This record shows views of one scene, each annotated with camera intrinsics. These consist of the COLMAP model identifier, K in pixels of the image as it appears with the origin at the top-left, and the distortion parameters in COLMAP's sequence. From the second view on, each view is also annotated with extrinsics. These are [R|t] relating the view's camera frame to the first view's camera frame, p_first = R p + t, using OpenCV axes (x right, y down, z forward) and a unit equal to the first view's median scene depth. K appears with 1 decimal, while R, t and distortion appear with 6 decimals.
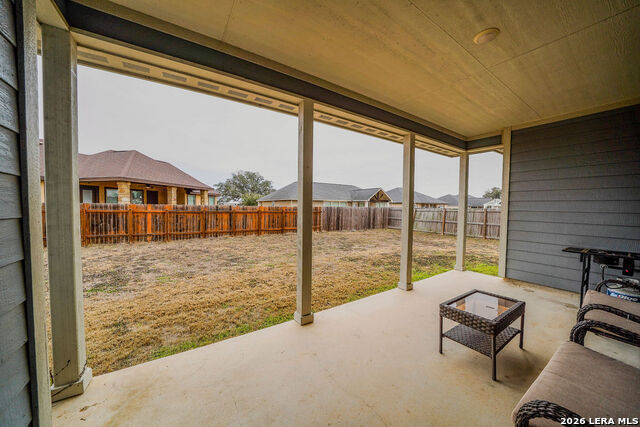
lens RADIAL K [[224.5, 0, 321.6], [0, 224.5, 215.3], [0, 0, 1]] dist [0.000985, 0.000247]
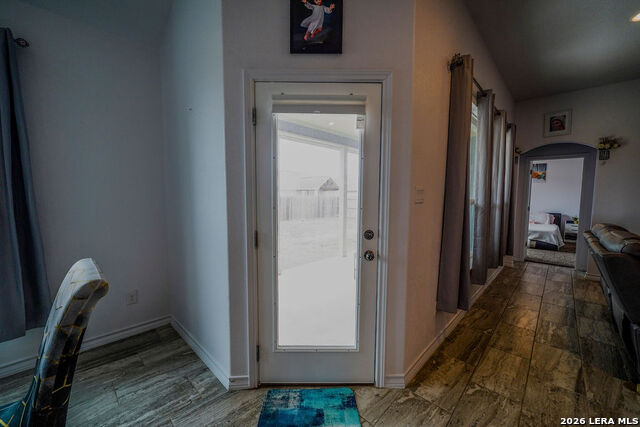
lens RADIAL K [[257.2, 0, 320.2], [0, 257.2, 215.5], [0, 0, 1]] dist [-0.001575, 0.001668]
pose [[0.977349, -0.016343, 0.211001, -0.060585], [0.006813, 0.998927, 0.045816, -0.008785], [-0.211523, -0.043340, 0.976412, -0.311789]]
